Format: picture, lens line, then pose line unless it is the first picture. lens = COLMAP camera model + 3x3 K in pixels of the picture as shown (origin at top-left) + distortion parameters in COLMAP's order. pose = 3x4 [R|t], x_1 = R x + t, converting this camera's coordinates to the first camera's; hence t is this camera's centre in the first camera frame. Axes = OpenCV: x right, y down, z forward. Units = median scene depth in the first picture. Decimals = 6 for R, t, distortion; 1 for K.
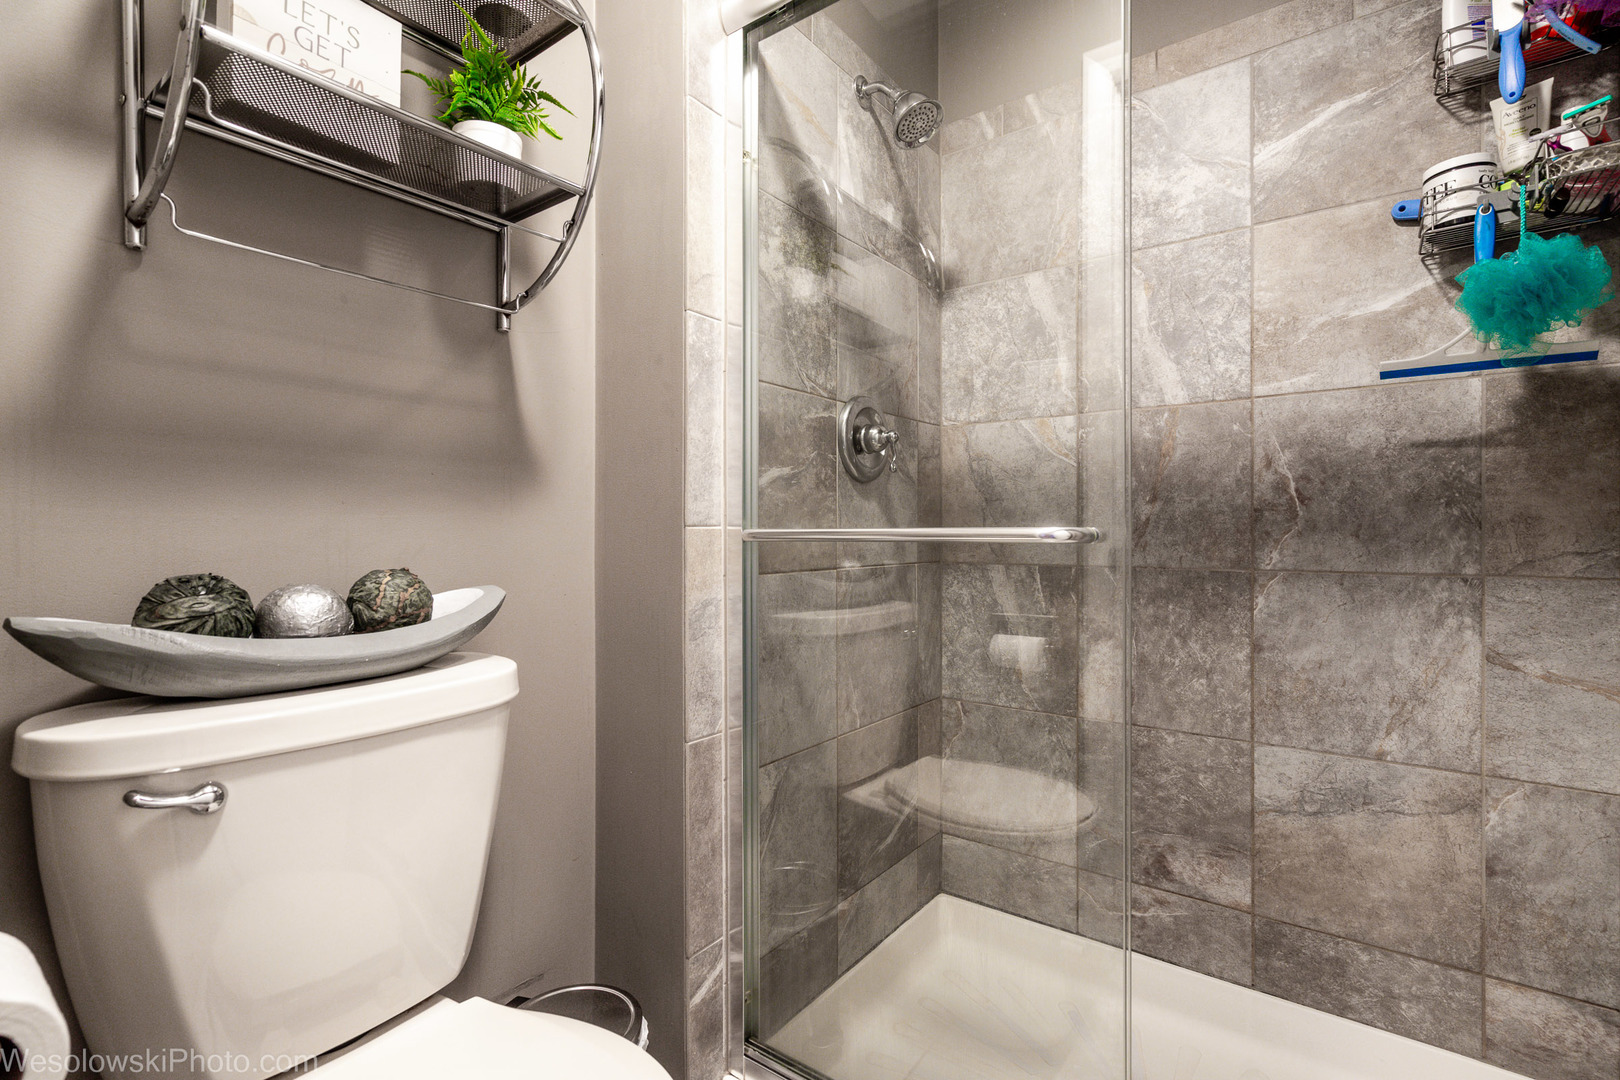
lens RADIAL K [[749.0, 0, 807.5], [0, 749.0, 542.0], [0, 0, 1]] dist [-0.002557, 0.000115]
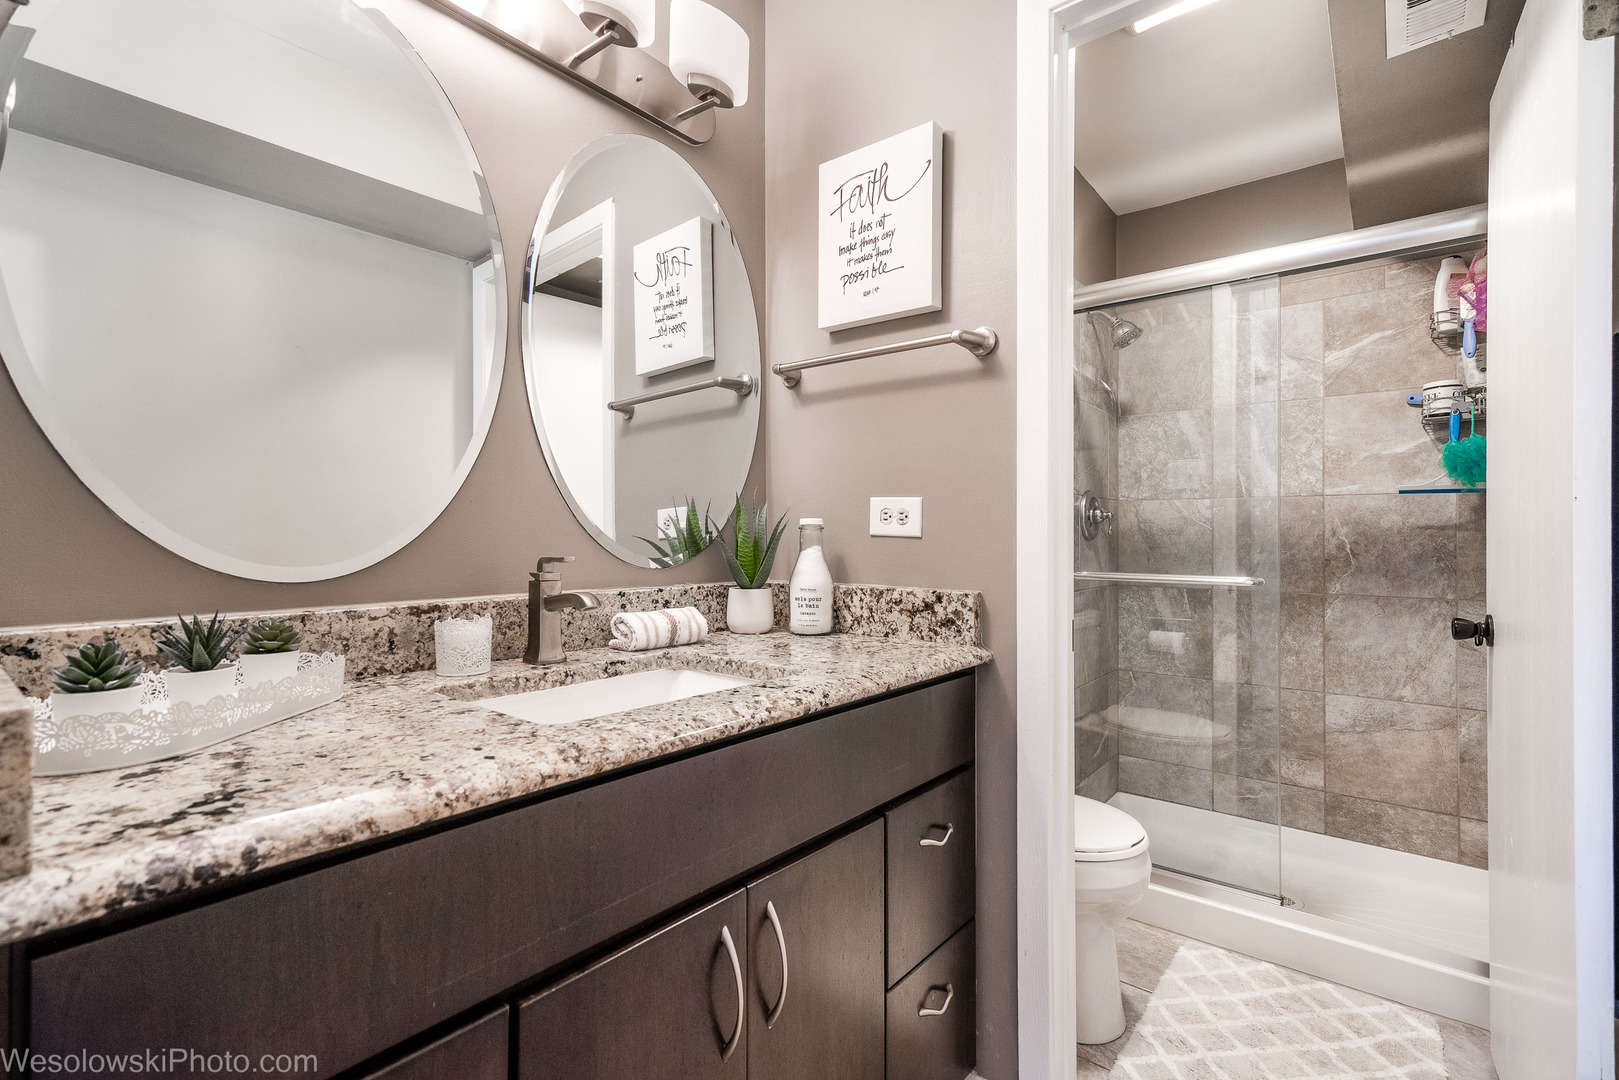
lens RADIAL K [[724.7, 0, 809.5], [0, 724.7, 540.0], [0, 0, 1]] dist [0.001399, 0.005043]
pose [[0.999235, 0.005086, -0.038781, -0.548070], [-0.005411, 0.999951, -0.008276, -0.069184], [0.038737, 0.008480, 0.999213, -0.751866]]
